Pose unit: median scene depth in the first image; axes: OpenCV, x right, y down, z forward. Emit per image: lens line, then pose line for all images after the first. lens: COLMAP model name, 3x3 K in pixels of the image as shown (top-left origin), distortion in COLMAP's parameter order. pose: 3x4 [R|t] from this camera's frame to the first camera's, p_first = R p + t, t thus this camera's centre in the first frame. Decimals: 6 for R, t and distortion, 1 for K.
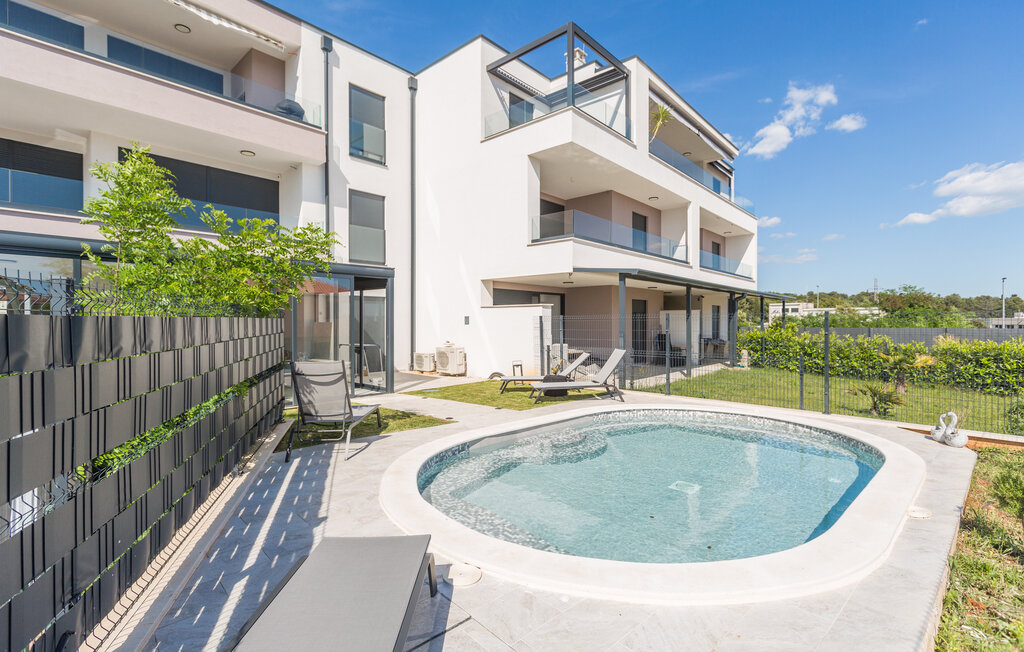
lens RADIAL K [[464.5, 0, 512.0], [0, 464.5, 326.0], [0, 0, 1]] dist [0.000178, 0.000017]
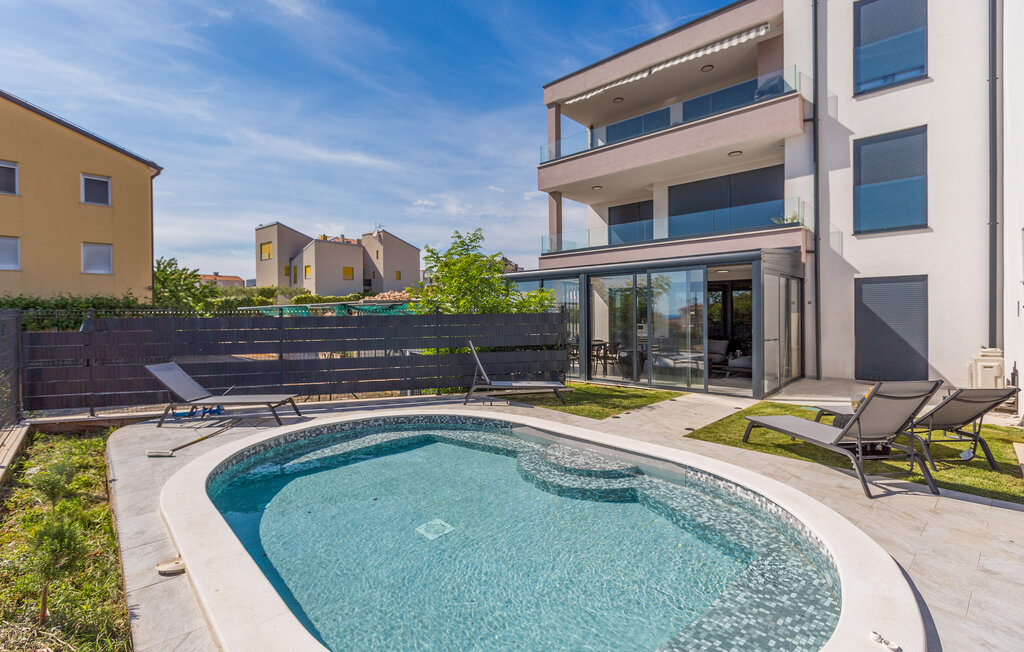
lens RADIAL K [[482.0, 0, 512.0], [0, 482.0, 326.0], [0, 0, 1]] dist [-0.000430, -0.000094]
pose [[-0.037501, 0.021327, -0.999069, 0.507911], [-0.003054, 0.999765, 0.021457, -0.004656], [0.999292, 0.003856, -0.037427, 0.495226]]
